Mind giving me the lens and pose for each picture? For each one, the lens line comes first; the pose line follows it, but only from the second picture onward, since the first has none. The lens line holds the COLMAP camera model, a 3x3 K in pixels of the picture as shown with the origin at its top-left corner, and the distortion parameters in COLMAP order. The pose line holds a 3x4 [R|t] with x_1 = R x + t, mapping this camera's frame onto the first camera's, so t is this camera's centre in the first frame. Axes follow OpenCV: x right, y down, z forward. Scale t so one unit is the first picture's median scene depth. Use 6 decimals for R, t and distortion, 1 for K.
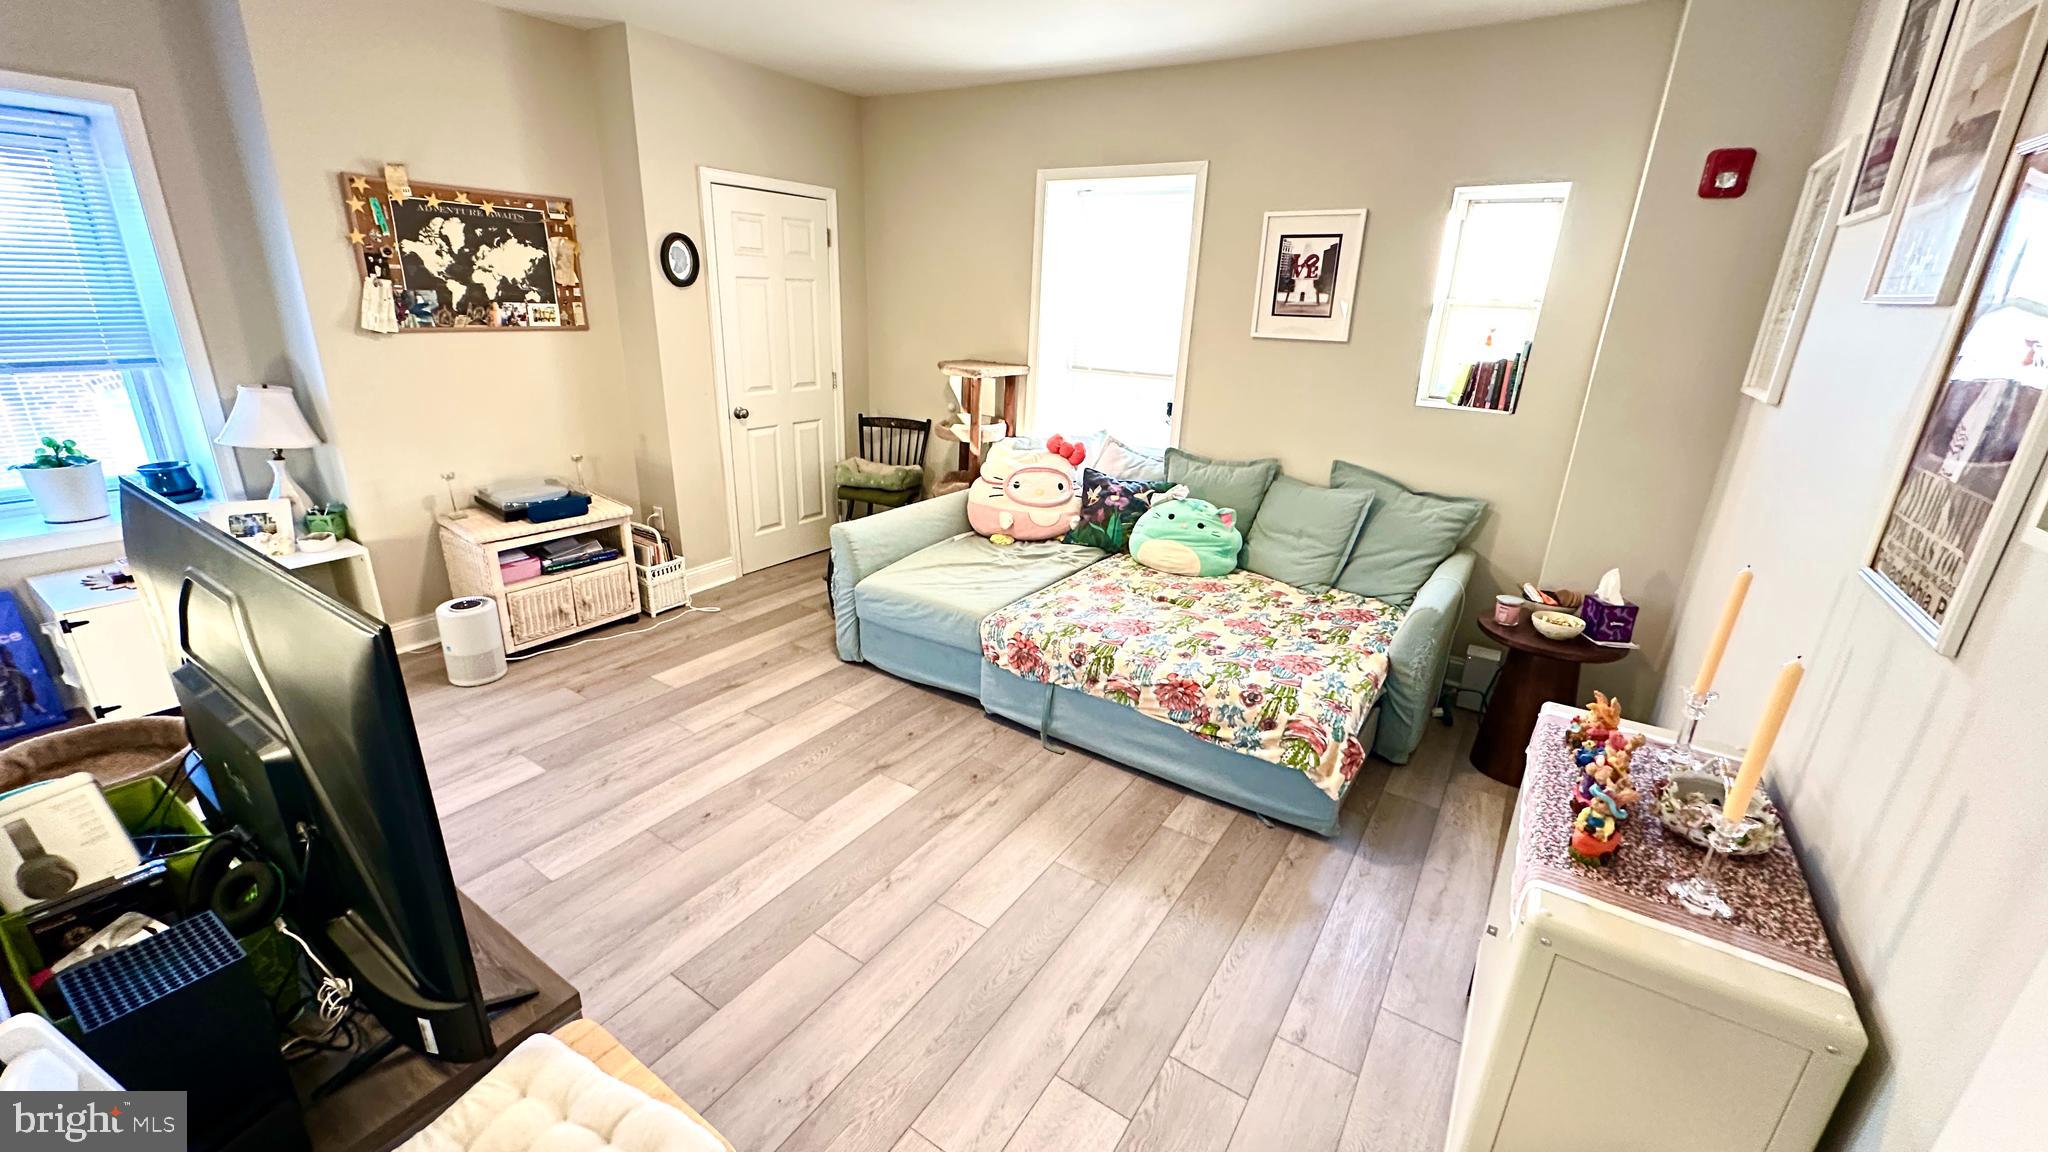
lens RADIAL K [[814.4, 0, 1017.1], [0, 814.4, 573.5], [0, 0, 1]] dist [0.000056, -0.000172]
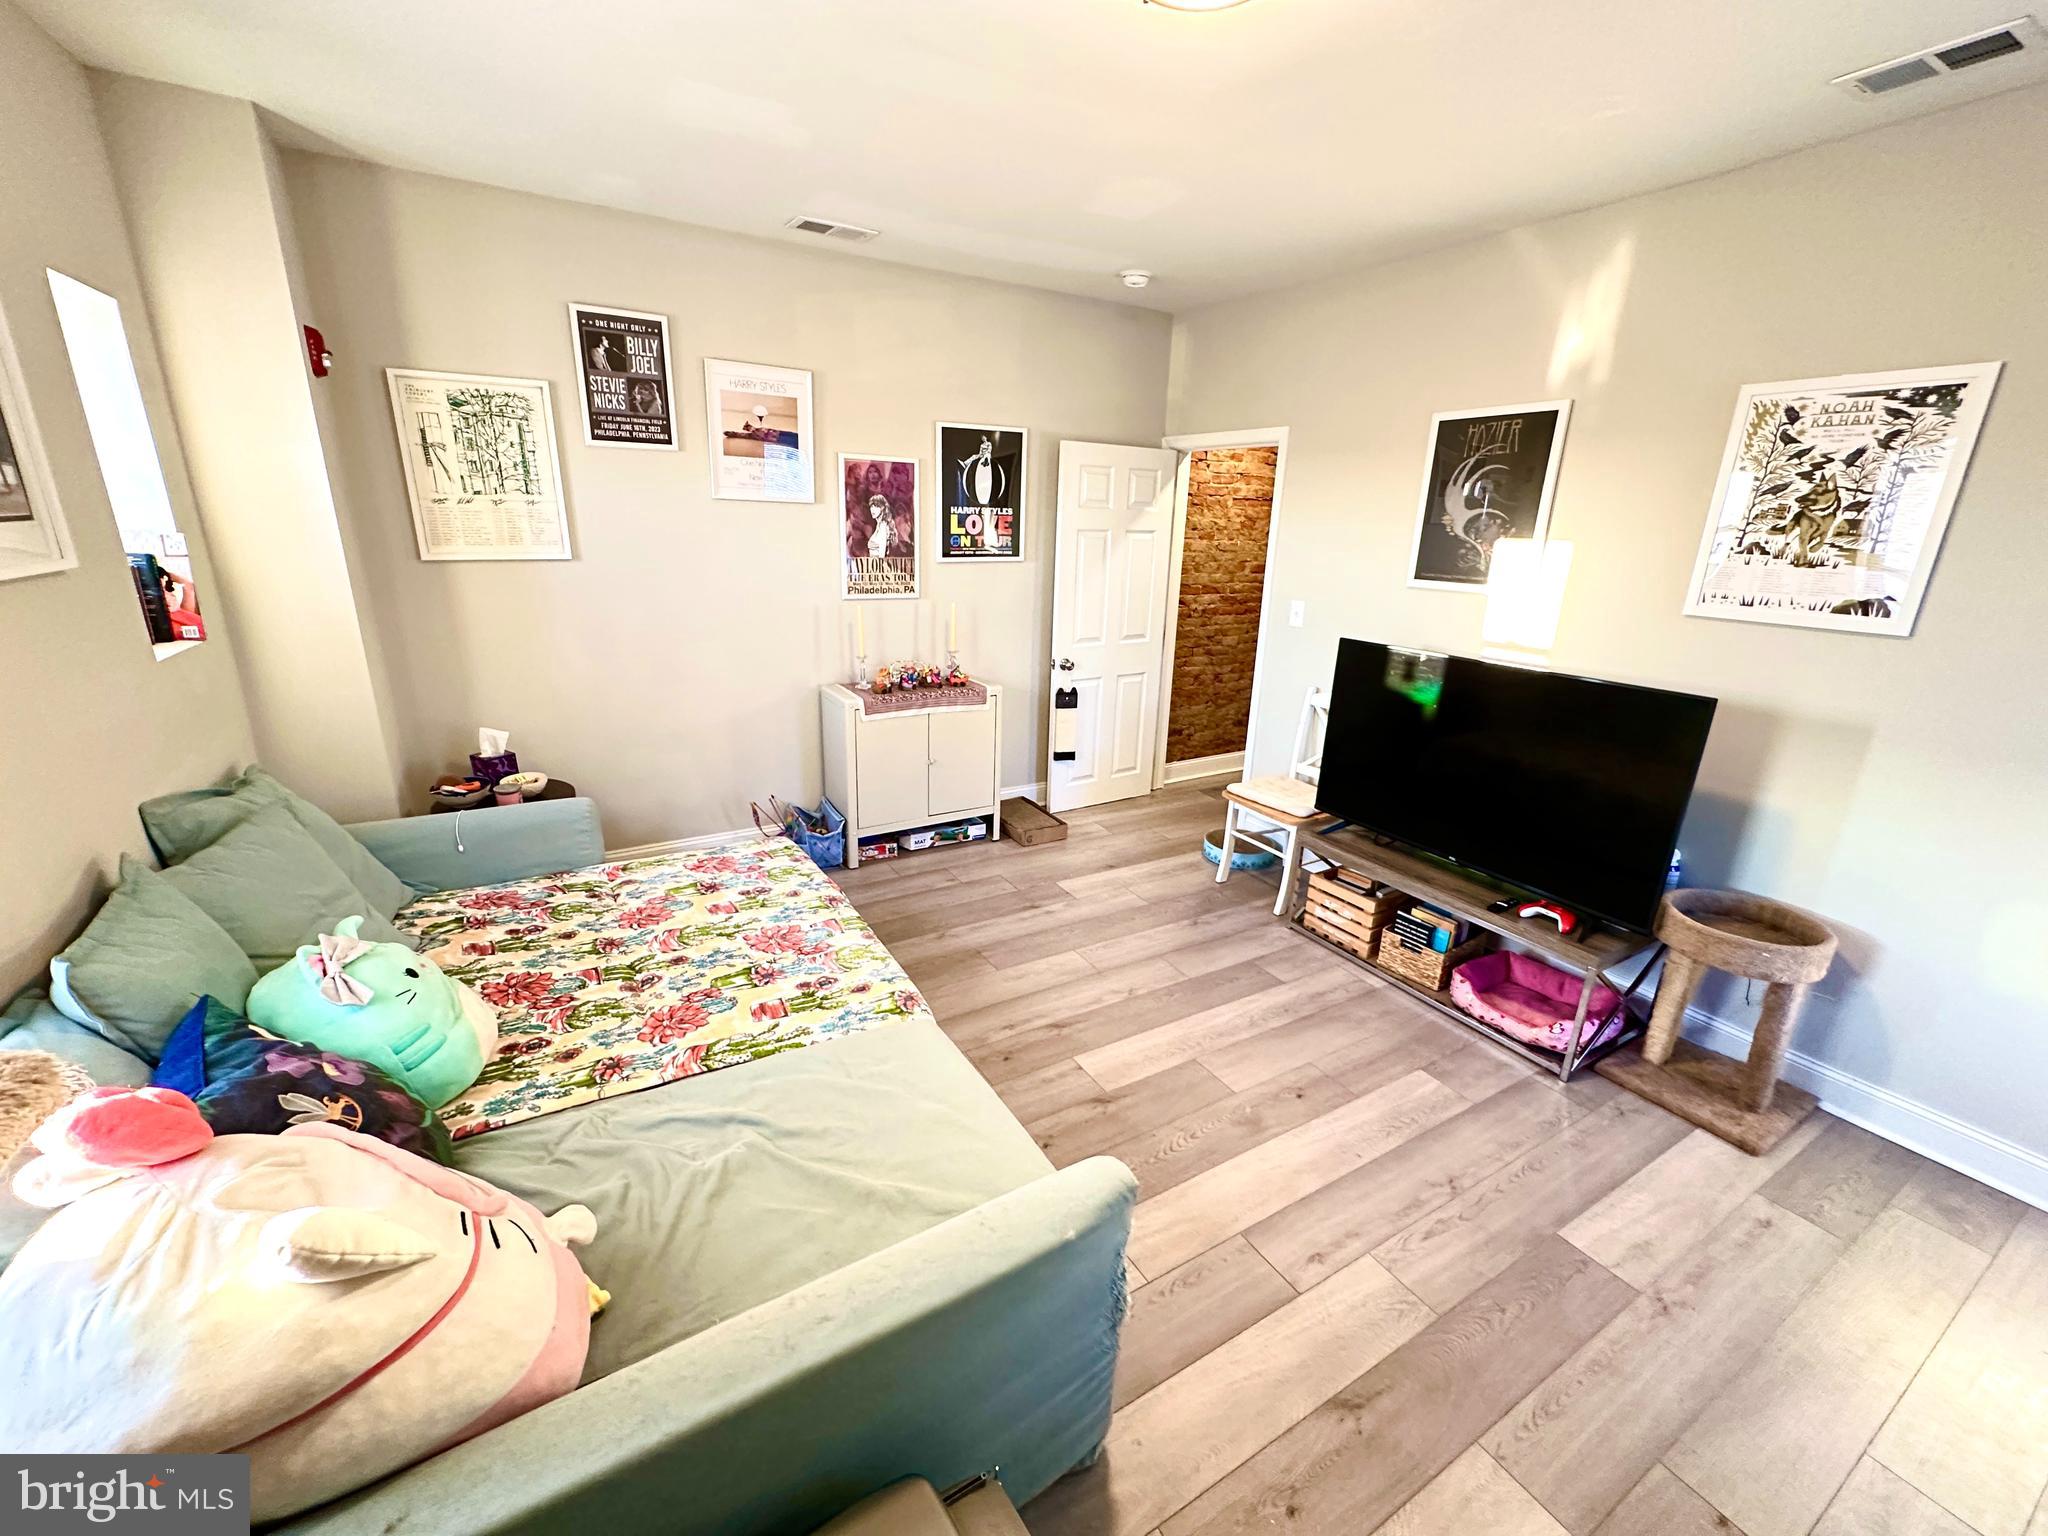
lens RADIAL K [[817.5, 0, 1018.0], [0, 817.5, 765.5], [0, 0, 1]] dist [-0.000057, 0.000257]
pose [[-0.895317, -0.188443, 0.403604, -0.306476], [0.085738, 0.816251, 0.571300, -0.439348], [-0.437100, 0.546099, -0.714646, 1.230997]]
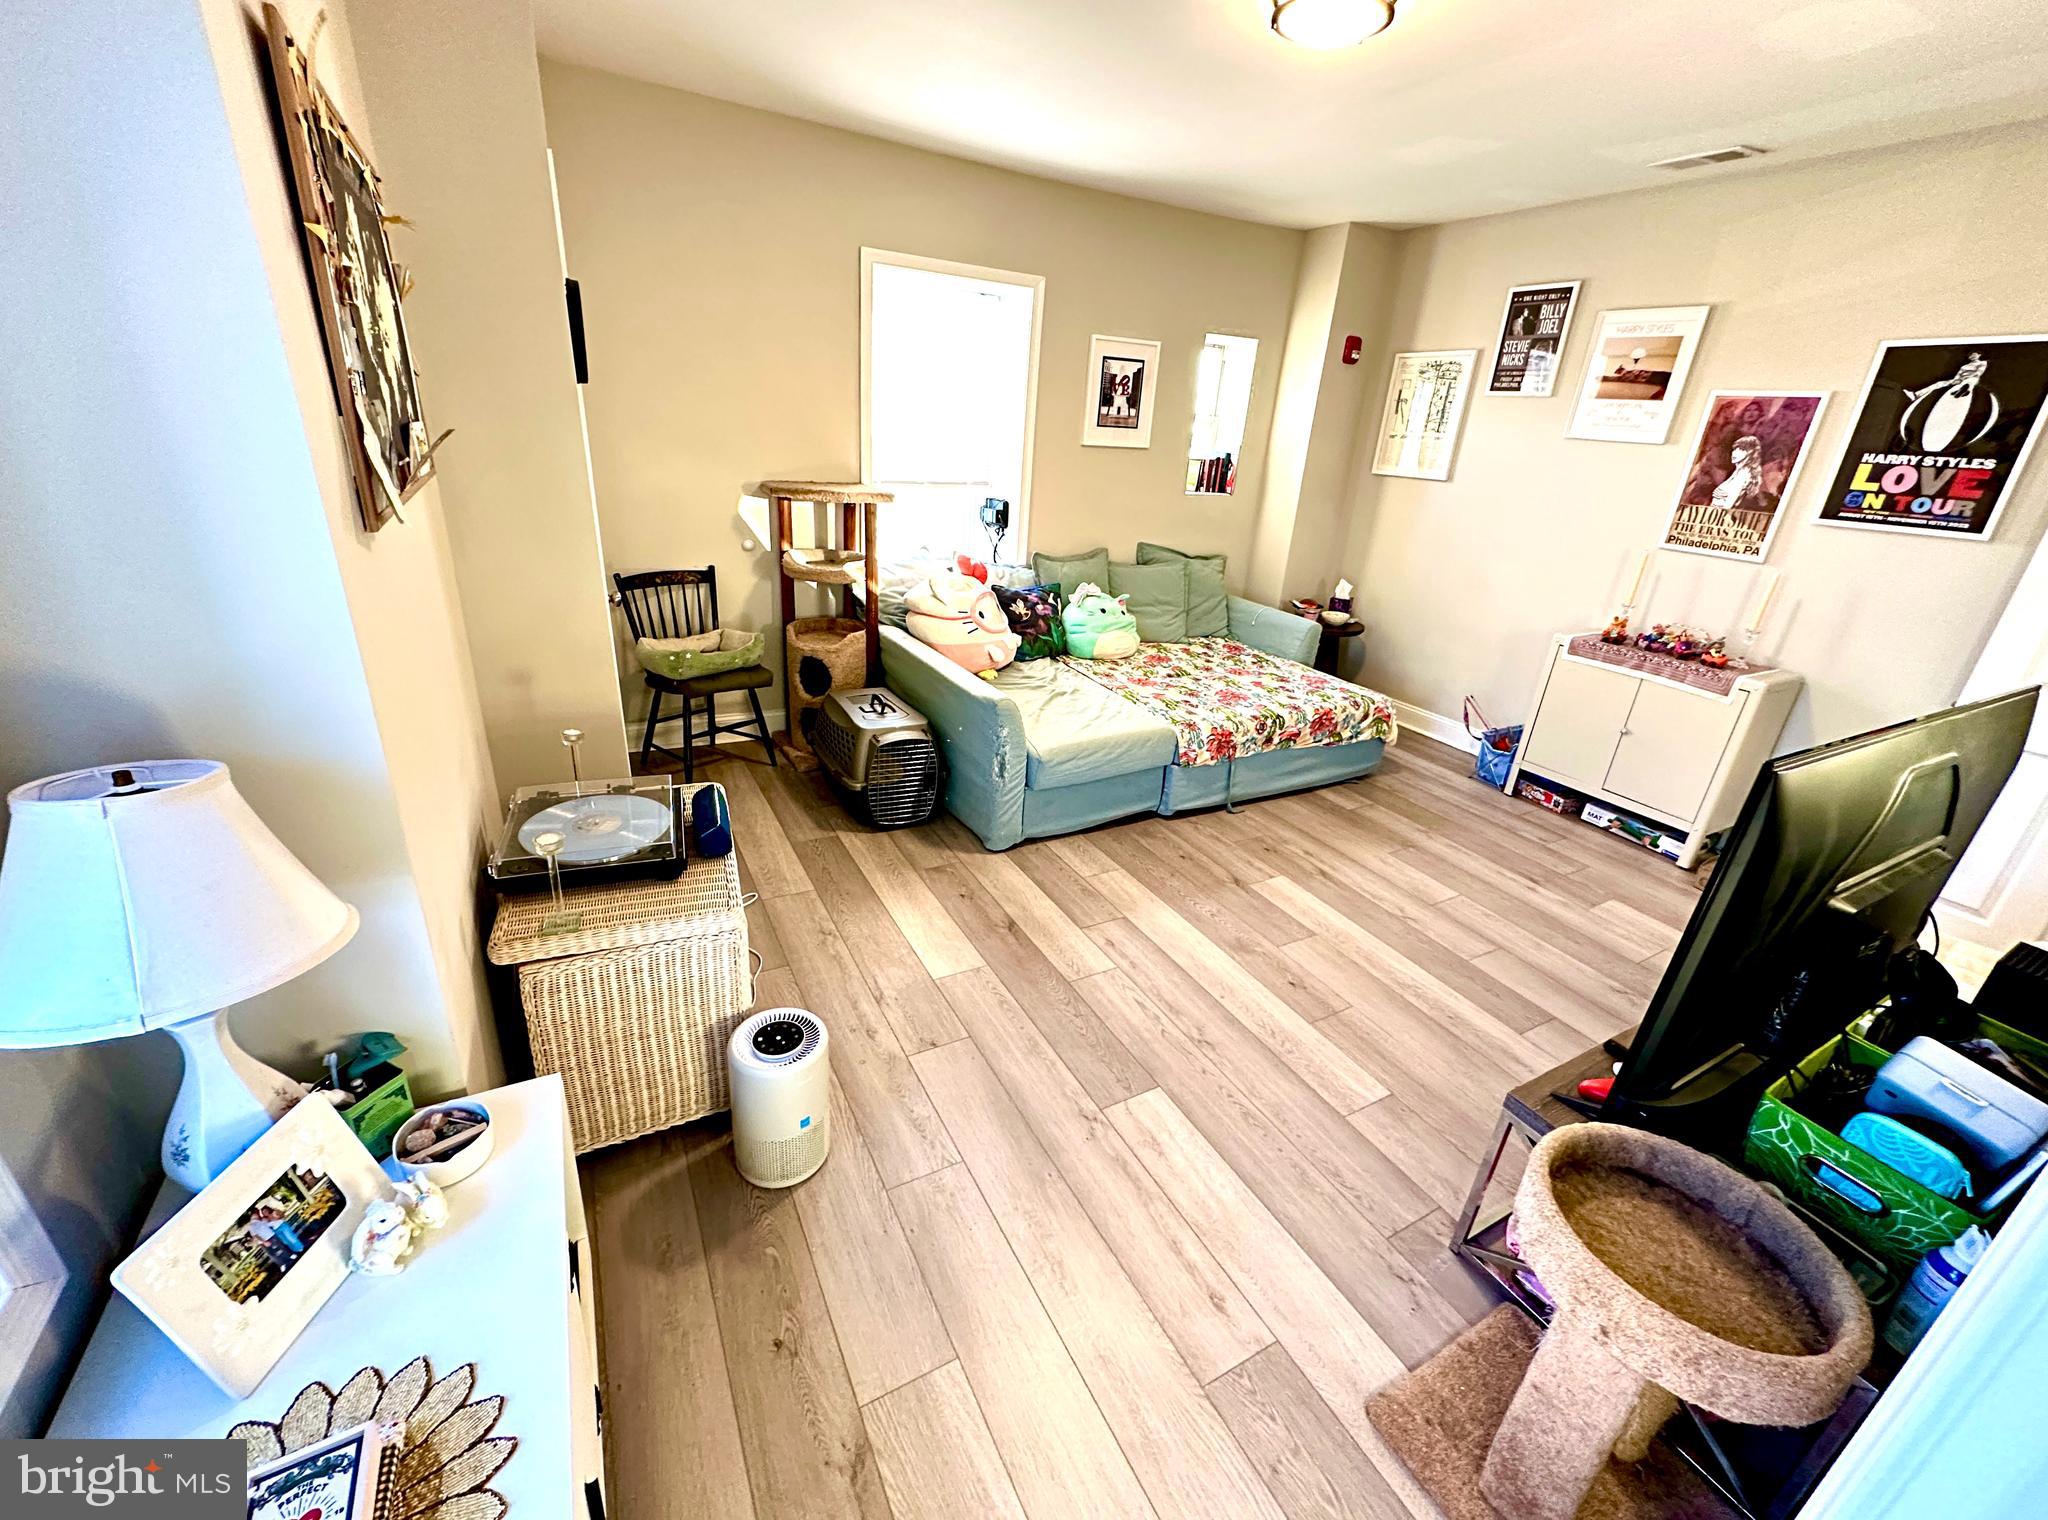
lens RADIAL K [[817.5, 0, 1019.8], [0, 817.5, 748.1], [0, 0, 1]] dist [-0.000057, 0.000257]
pose [[0.469400, -0.337559, 0.815915, -0.950990], [0.242261, 0.937816, 0.248618, -0.223232], [-0.849101, 0.080963, 0.521988, 0.572047]]
